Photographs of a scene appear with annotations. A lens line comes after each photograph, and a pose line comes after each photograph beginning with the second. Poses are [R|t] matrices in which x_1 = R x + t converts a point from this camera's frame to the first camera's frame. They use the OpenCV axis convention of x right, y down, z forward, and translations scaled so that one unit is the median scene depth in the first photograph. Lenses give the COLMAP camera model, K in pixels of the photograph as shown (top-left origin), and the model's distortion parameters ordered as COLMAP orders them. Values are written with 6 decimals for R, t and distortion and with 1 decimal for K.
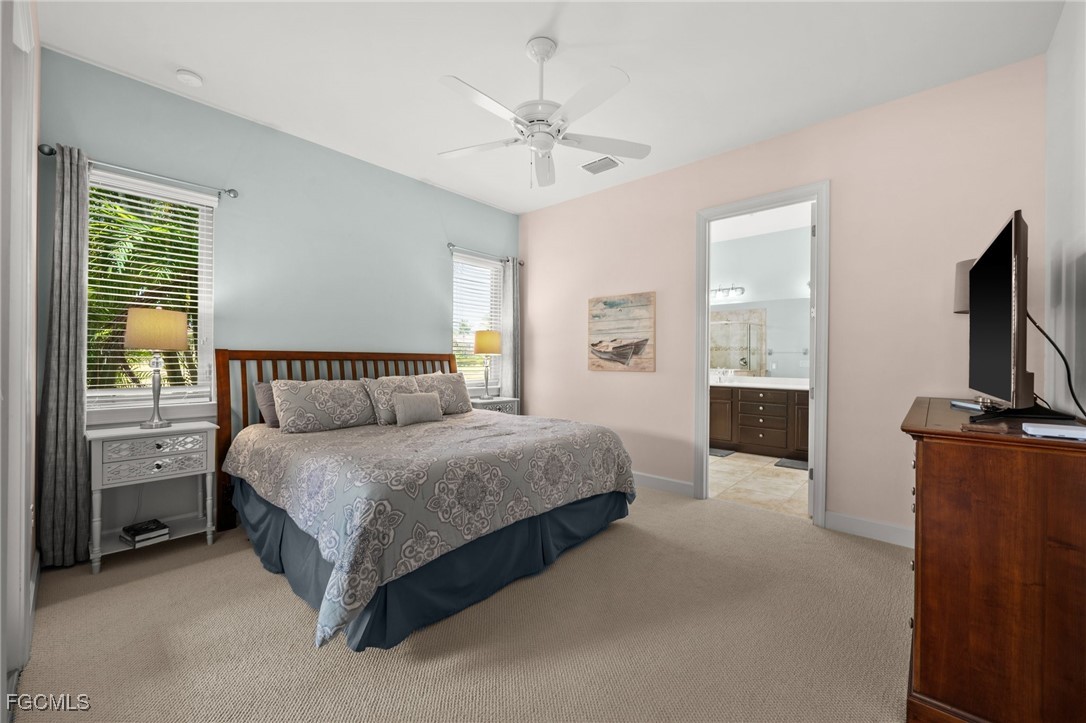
lens RADIAL K [[428.6, 0, 543.0], [0, 428.6, 361.5], [0, 0, 1]] dist [-0.001409, -0.000101]
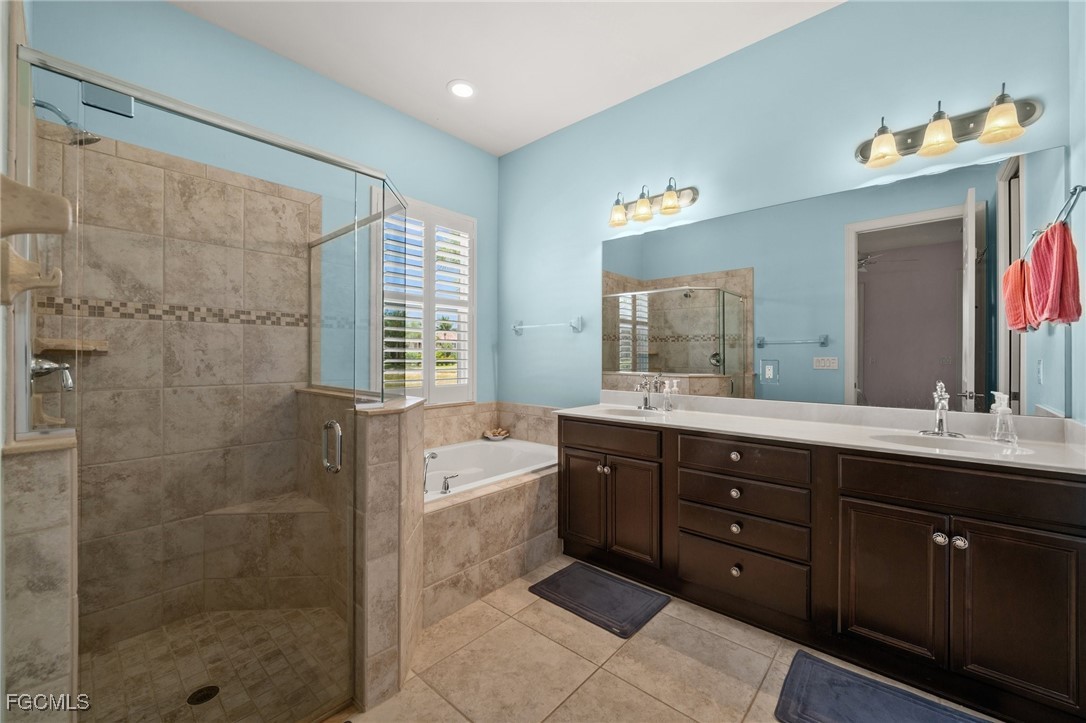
lens RADIAL K [[434.1, 0, 542.2], [0, 434.1, 358.0], [0, 0, 1]] dist [0.002024, 0.000186]
pose [[0.999789, -0.007972, 0.018942, 0.150972], [0.007982, 0.999968, -0.000476, -0.002161], [-0.018938, 0.000627, 0.999820, 0.282832]]
